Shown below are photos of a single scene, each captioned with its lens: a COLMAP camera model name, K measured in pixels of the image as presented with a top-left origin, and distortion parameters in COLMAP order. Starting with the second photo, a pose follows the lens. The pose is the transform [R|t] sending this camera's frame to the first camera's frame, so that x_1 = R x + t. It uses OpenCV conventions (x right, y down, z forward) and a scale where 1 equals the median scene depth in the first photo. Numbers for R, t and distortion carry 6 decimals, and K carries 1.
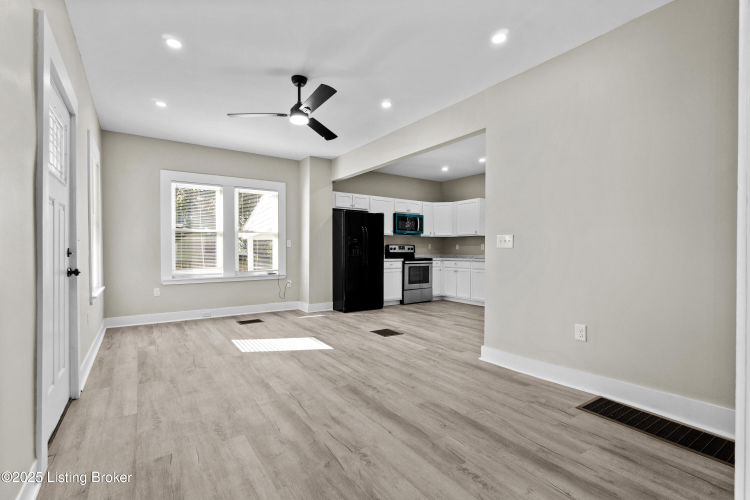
lens RADIAL K [[348.6, 0, 370.9], [0, 348.6, 258.1], [0, 0, 1]] dist [-0.010083, 0.003495]
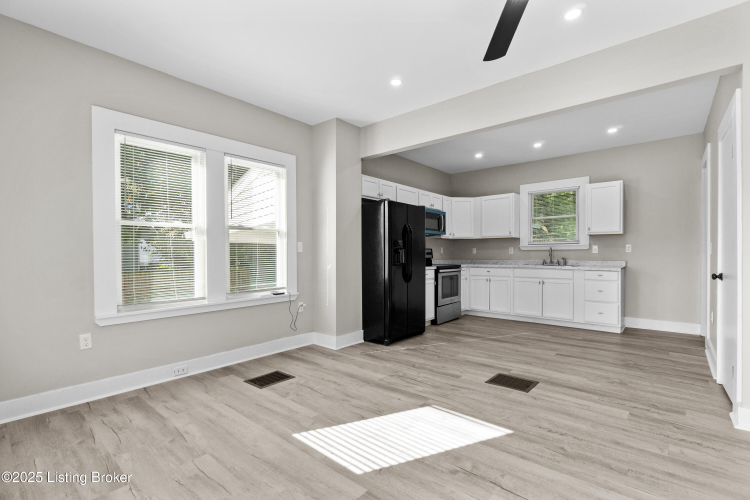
lens RADIAL K [[348.6, 0, 372.3], [0, 348.6, 257.7], [0, 0, 1]] dist [-0.010083, 0.003495]
pose [[0.964655, -0.009858, 0.263332, -0.281203], [0.013190, 0.999854, -0.010887, -0.012241], [-0.263186, 0.013976, 0.964644, 0.322989]]
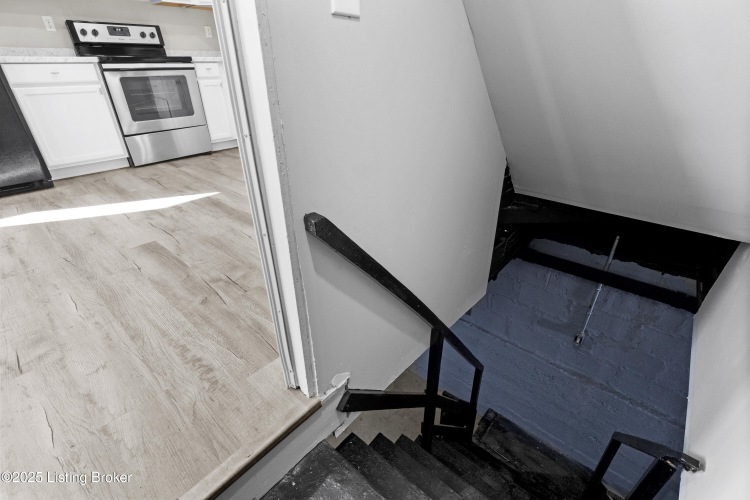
lens RADIAL K [[348.6, 0, 377.7], [0, 348.6, 249.6], [0, 0, 1]] dist [-0.010083, 0.003495]
pose [[0.965708, -0.129324, 0.225128, 0.330212], [0.013475, 0.890910, 0.453980, 0.026657], [-0.259279, -0.435379, 0.862102, 0.521650]]
